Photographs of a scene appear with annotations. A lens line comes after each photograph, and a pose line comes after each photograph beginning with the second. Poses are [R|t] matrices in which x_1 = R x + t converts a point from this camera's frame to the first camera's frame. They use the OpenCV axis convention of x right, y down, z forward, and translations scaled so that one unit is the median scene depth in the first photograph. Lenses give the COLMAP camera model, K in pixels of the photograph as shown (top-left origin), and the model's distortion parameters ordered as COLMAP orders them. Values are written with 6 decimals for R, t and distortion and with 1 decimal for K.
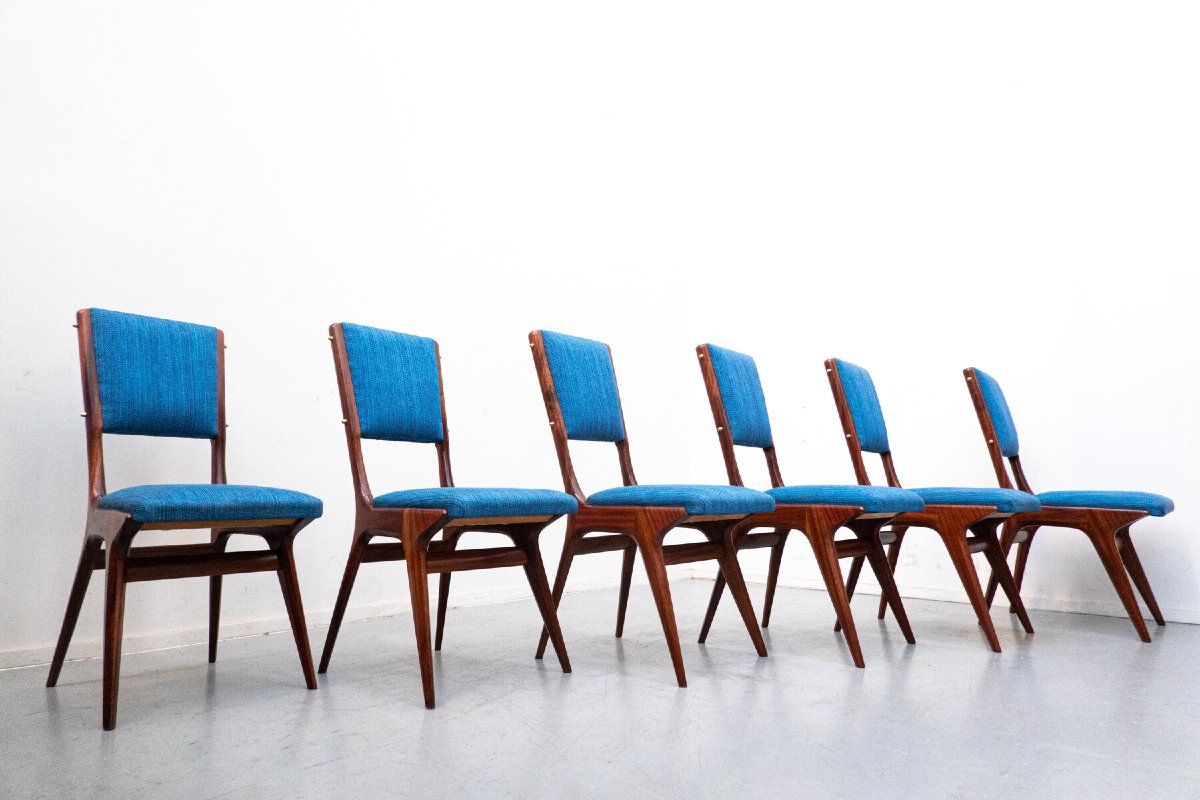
lens RADIAL K [[818.6, 0, 600.0], [0, 818.6, 400.0], [0, 0, 1]] dist [0.006191, -0.006590]
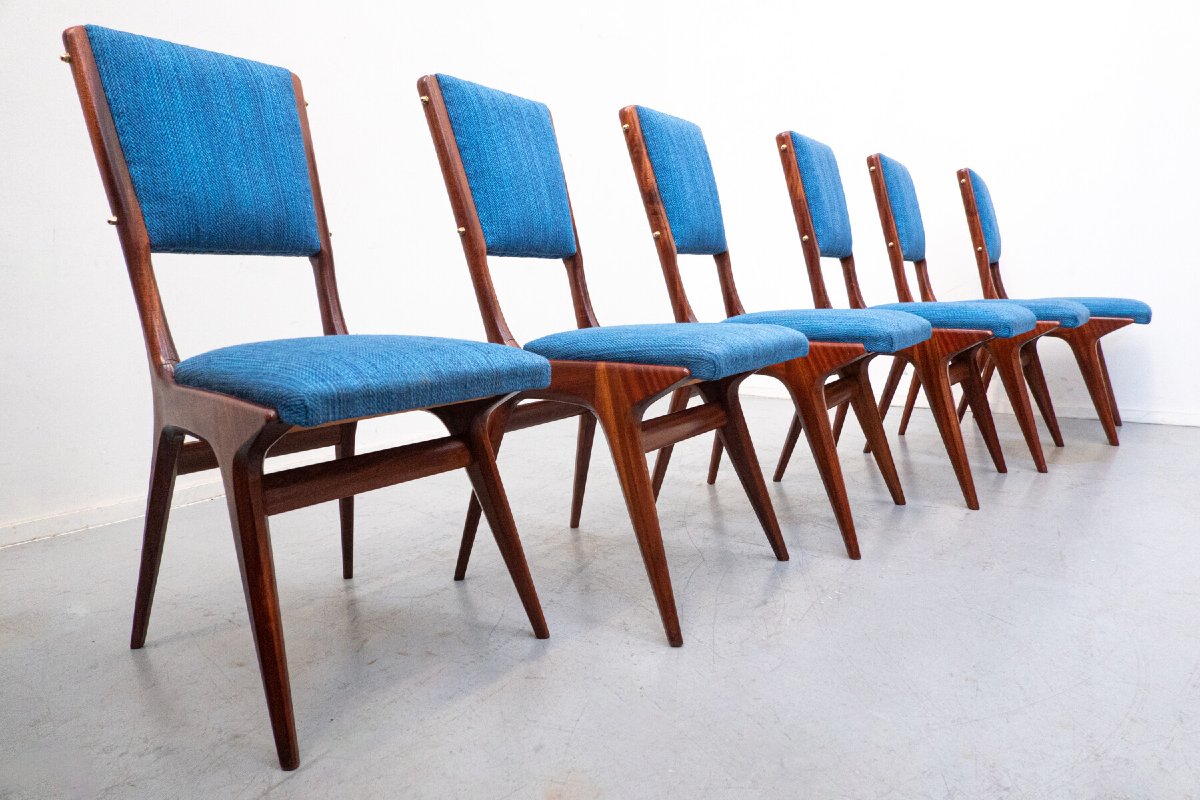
lens RADIAL K [[818.6, 0, 600.0], [0, 818.6, 400.0], [0, 0, 1]] dist [0.006191, -0.006590]
pose [[0.993033, -0.026335, 0.114856, -0.196976], [-0.001057, 0.972676, 0.232164, 0.002708], [-0.117832, -0.230668, 0.965872, 0.208444]]
